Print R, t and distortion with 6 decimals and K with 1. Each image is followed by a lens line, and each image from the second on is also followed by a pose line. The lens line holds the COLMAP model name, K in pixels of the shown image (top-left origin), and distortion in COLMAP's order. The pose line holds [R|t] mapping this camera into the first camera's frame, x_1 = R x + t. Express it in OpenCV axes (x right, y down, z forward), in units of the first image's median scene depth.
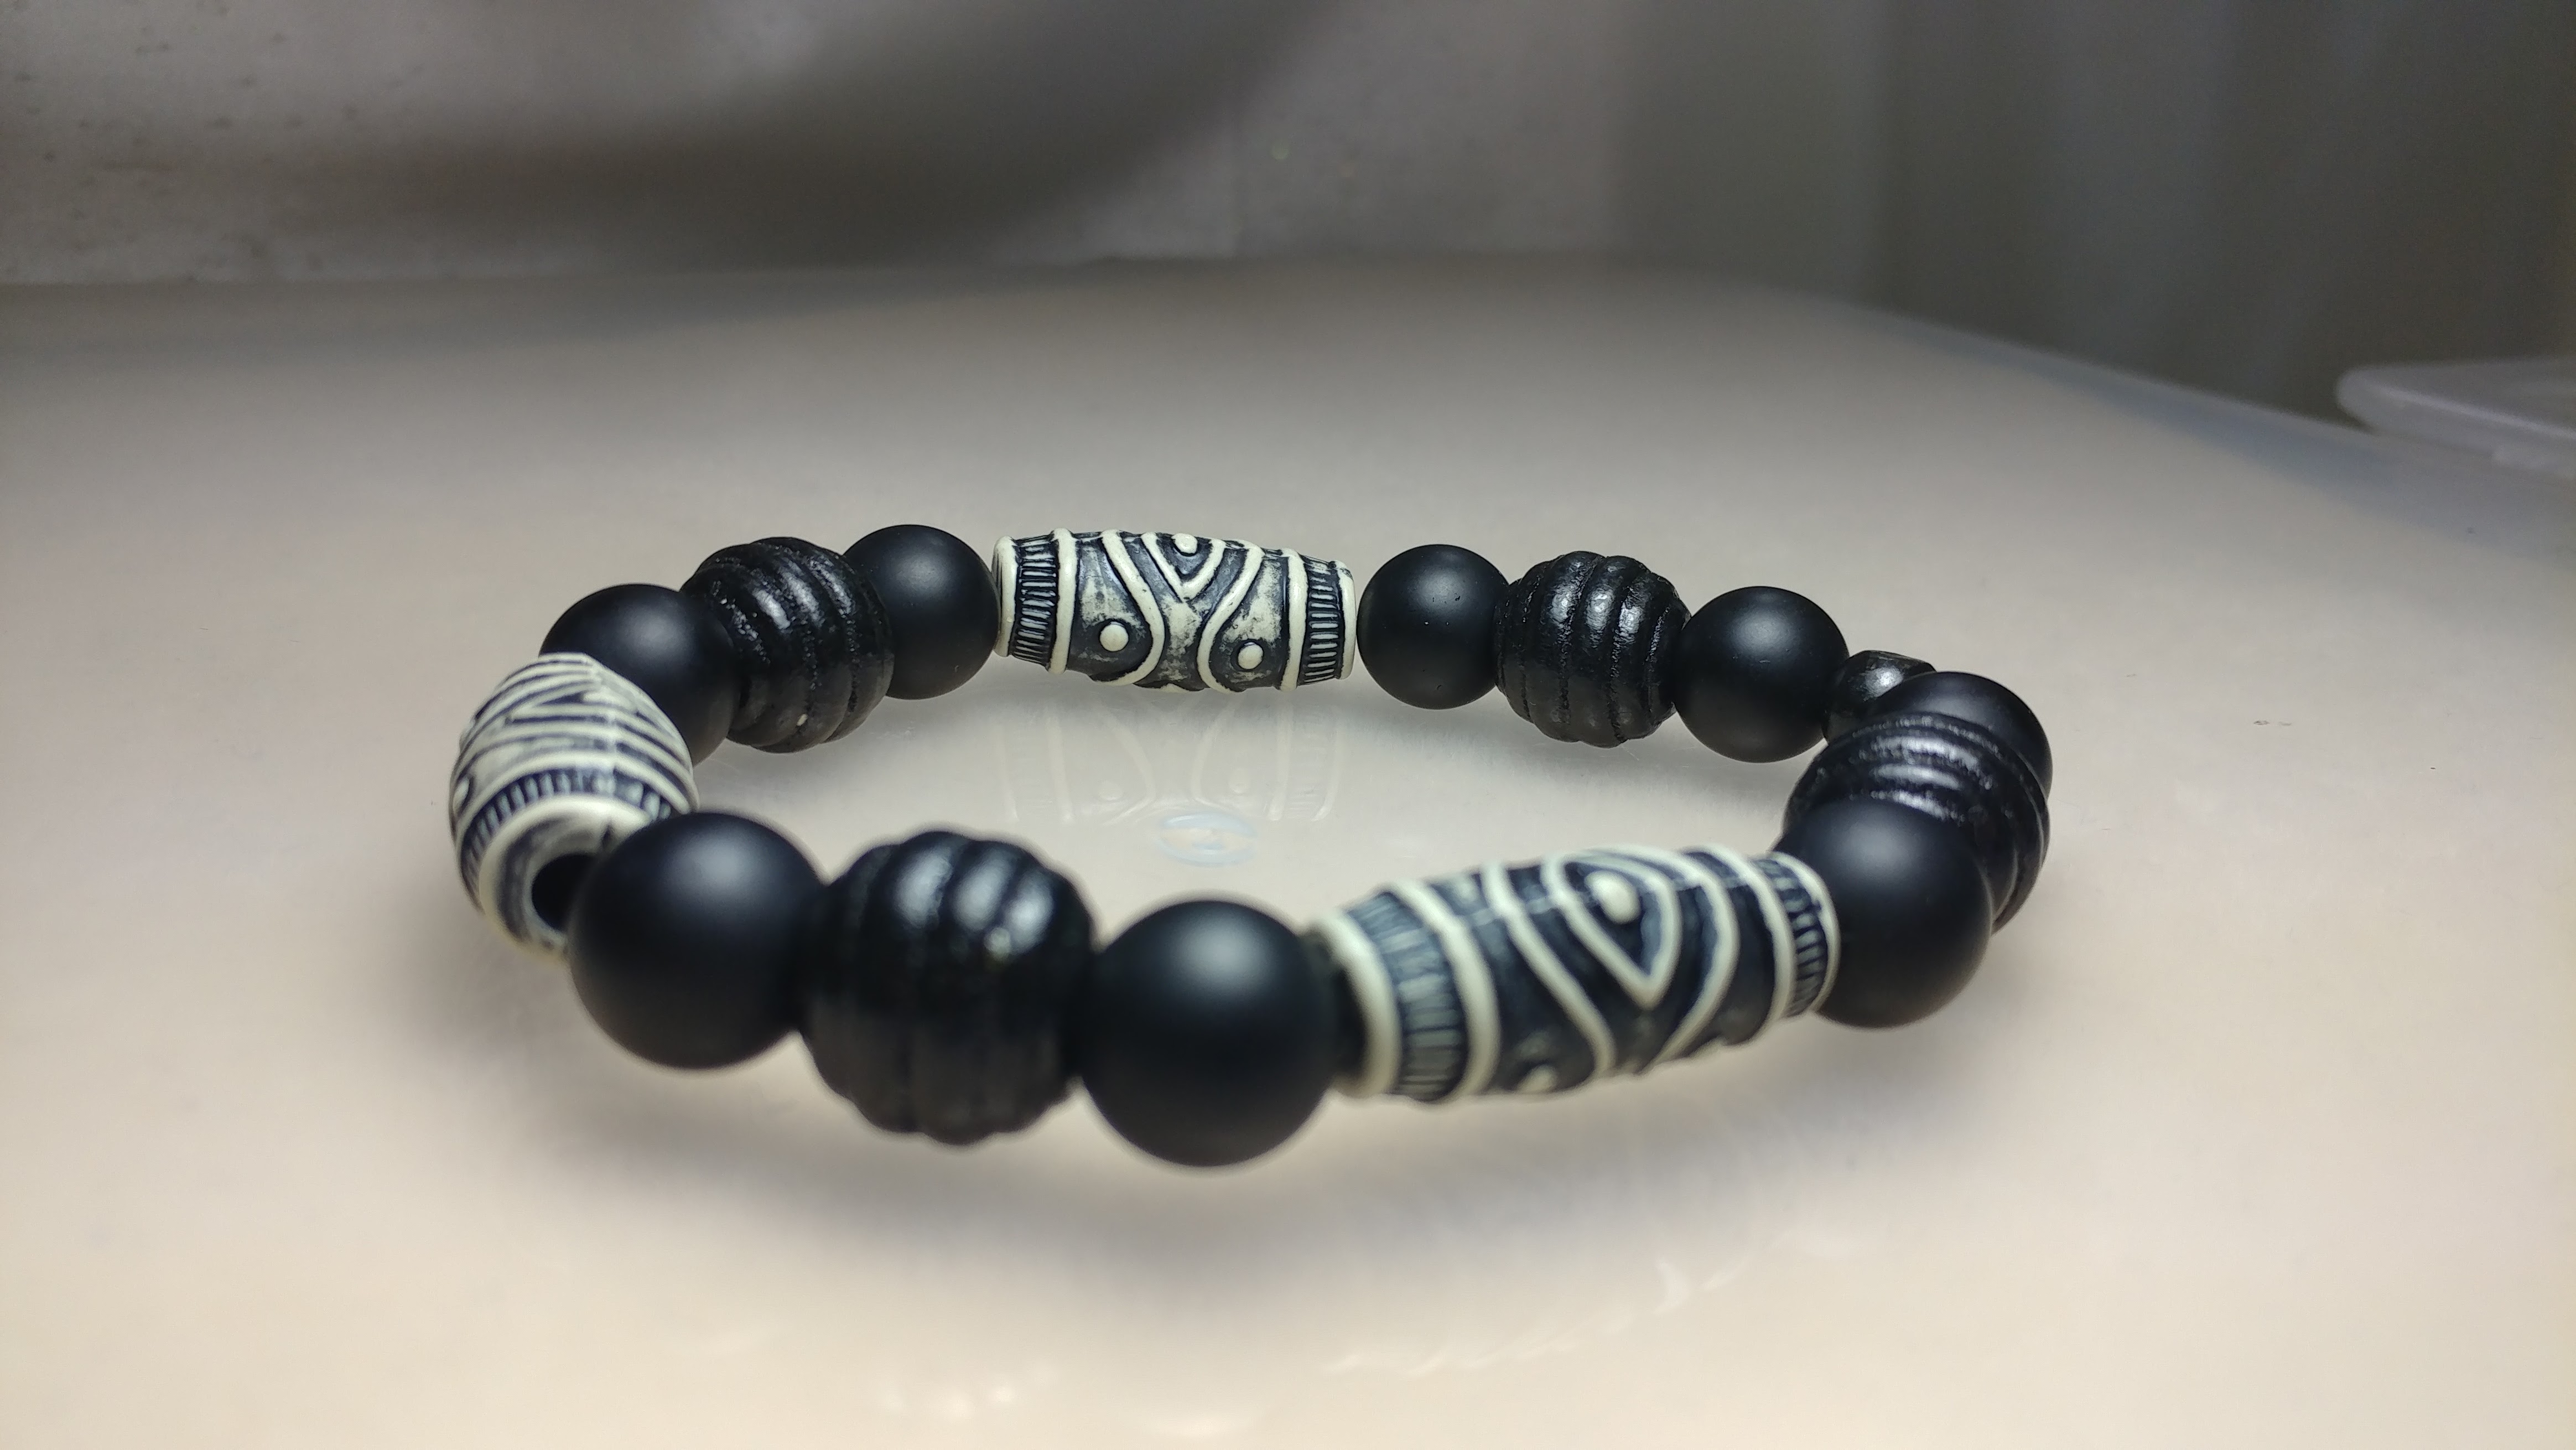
lens RADIAL K [[2234.1, 0, 1286.7], [0, 2234.1, 715.6], [0, 0, 1]] dist [-0.044378, -0.002904]
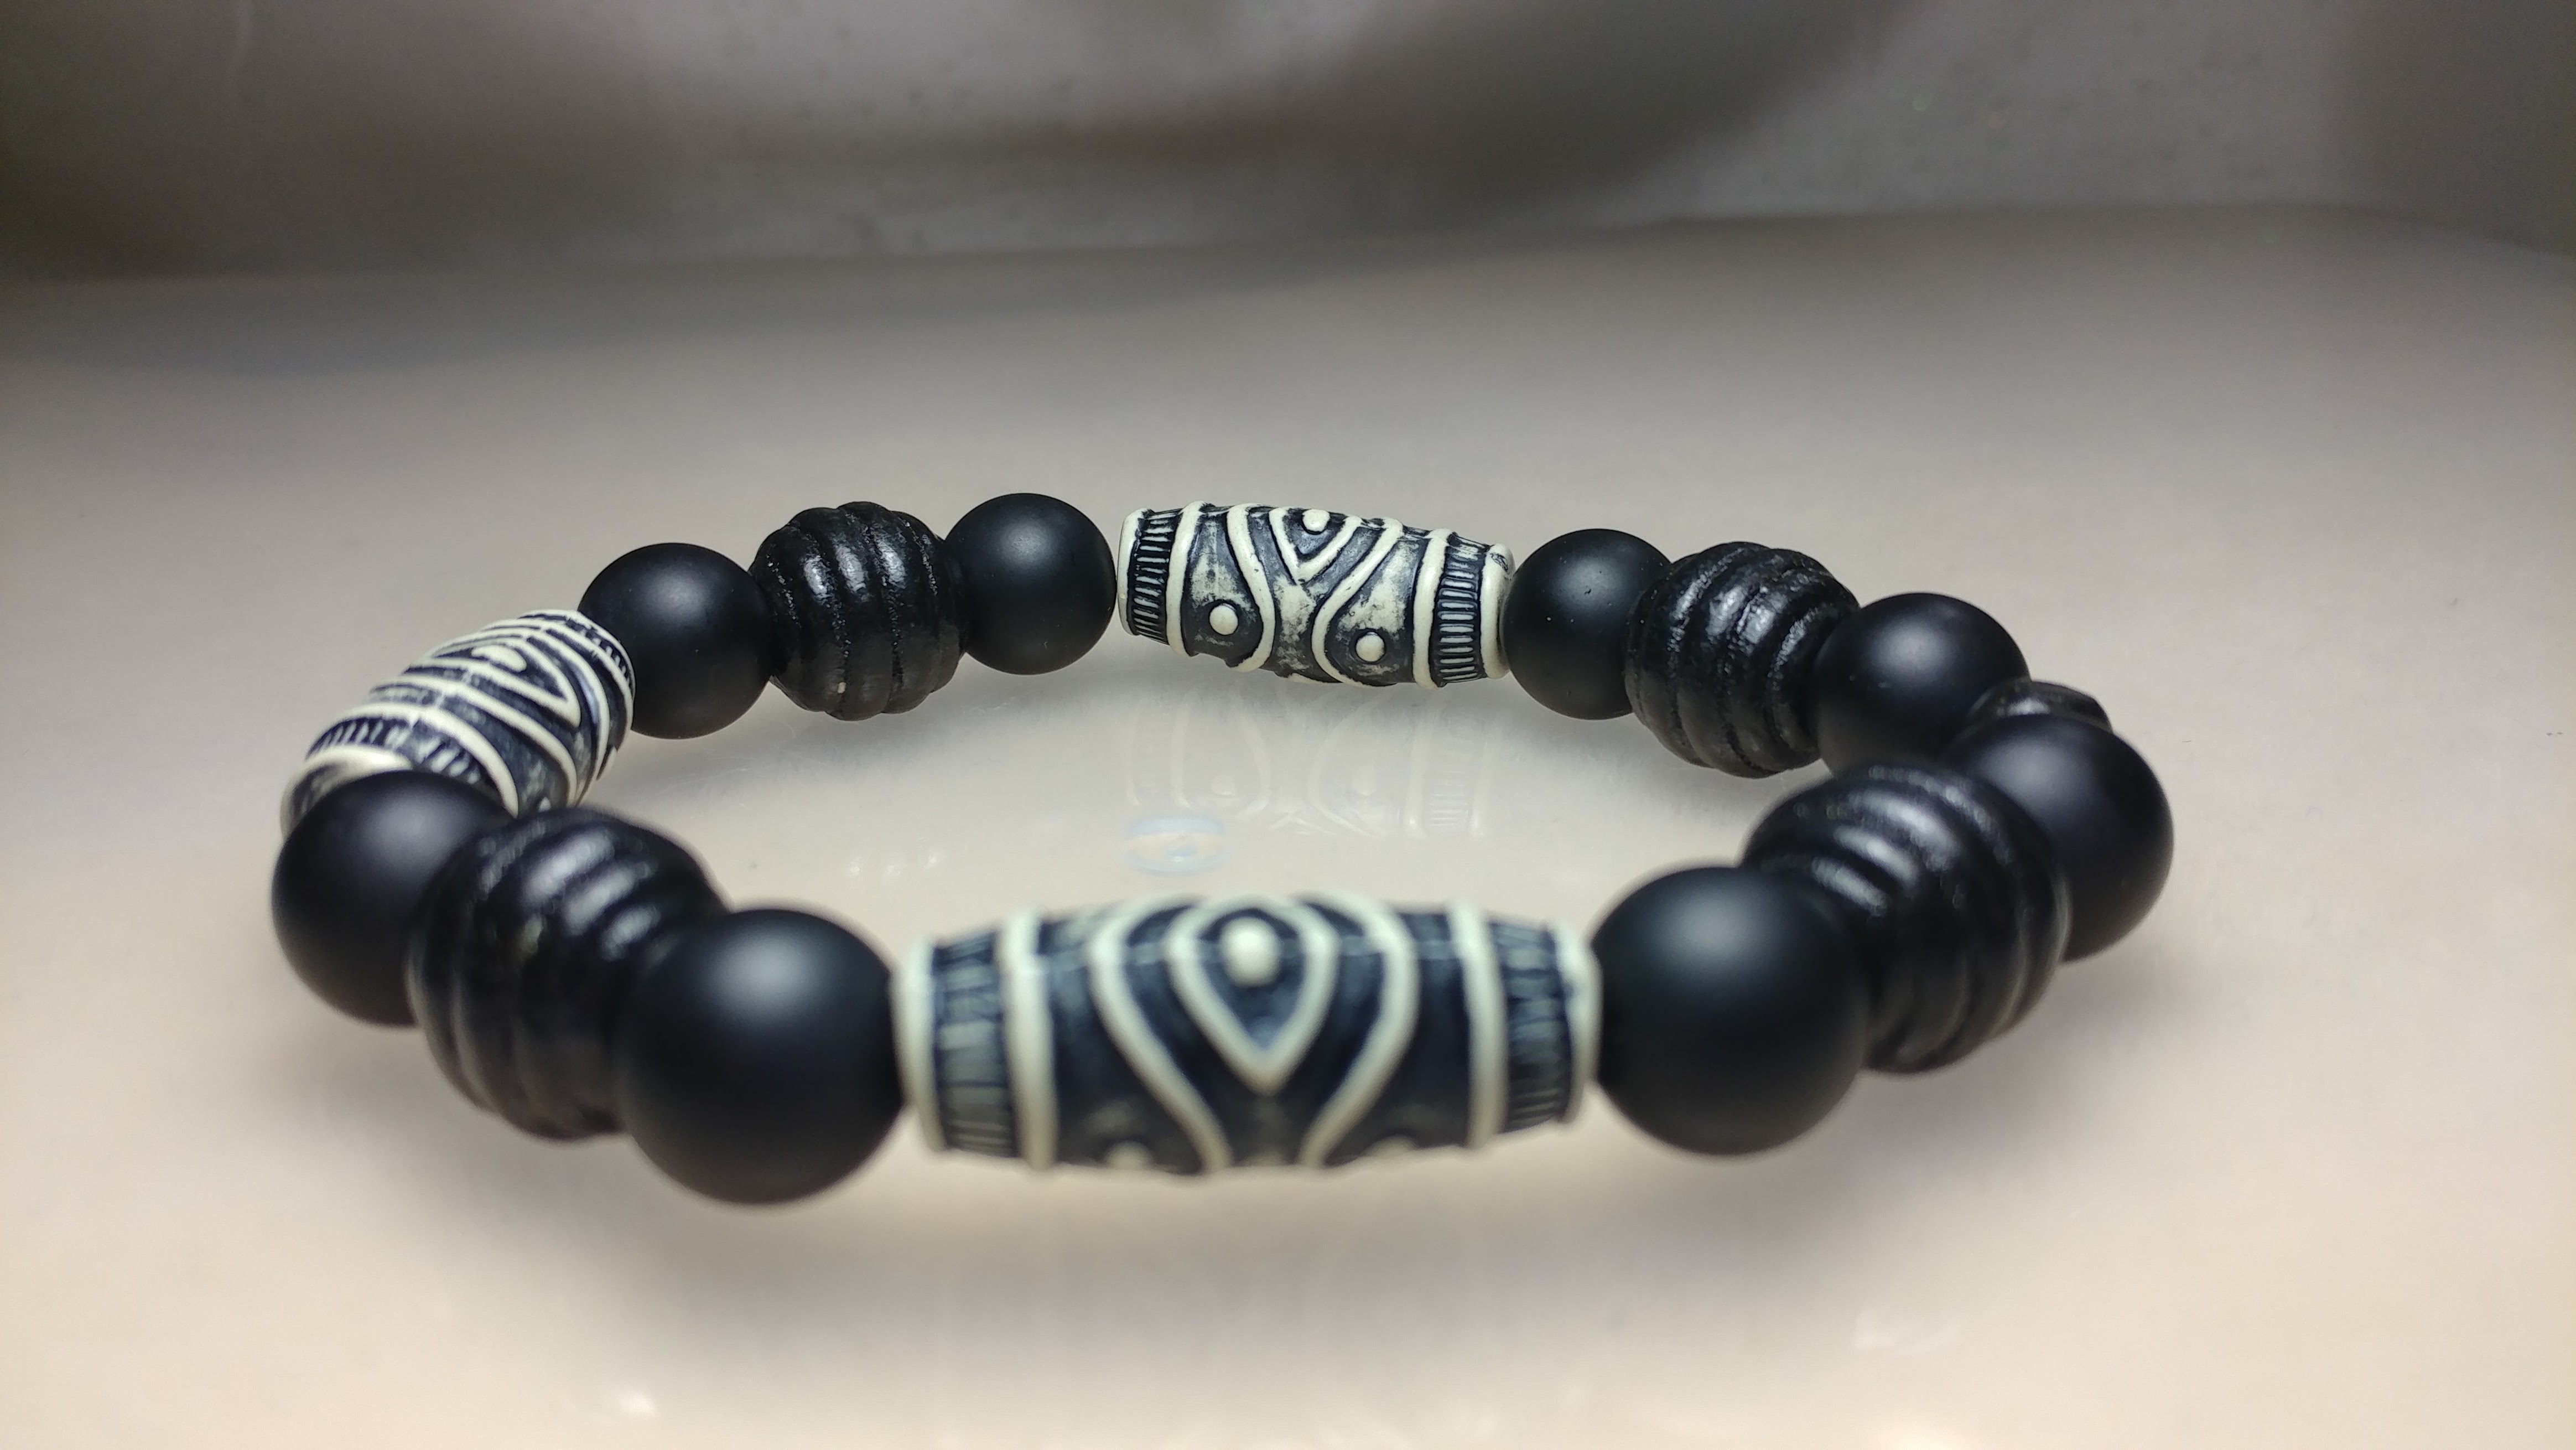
lens RADIAL K [[2234.1, 0, 1293.8], [0, 2234.1, 731.1], [0, 0, 1]] dist [-0.044378, -0.002904]
pose [[0.909608, 0.064301, -0.410462, 0.331624], [-0.057737, 0.997928, 0.028381, -0.016938], [0.411437, -0.002116, 0.911436, 0.169265]]
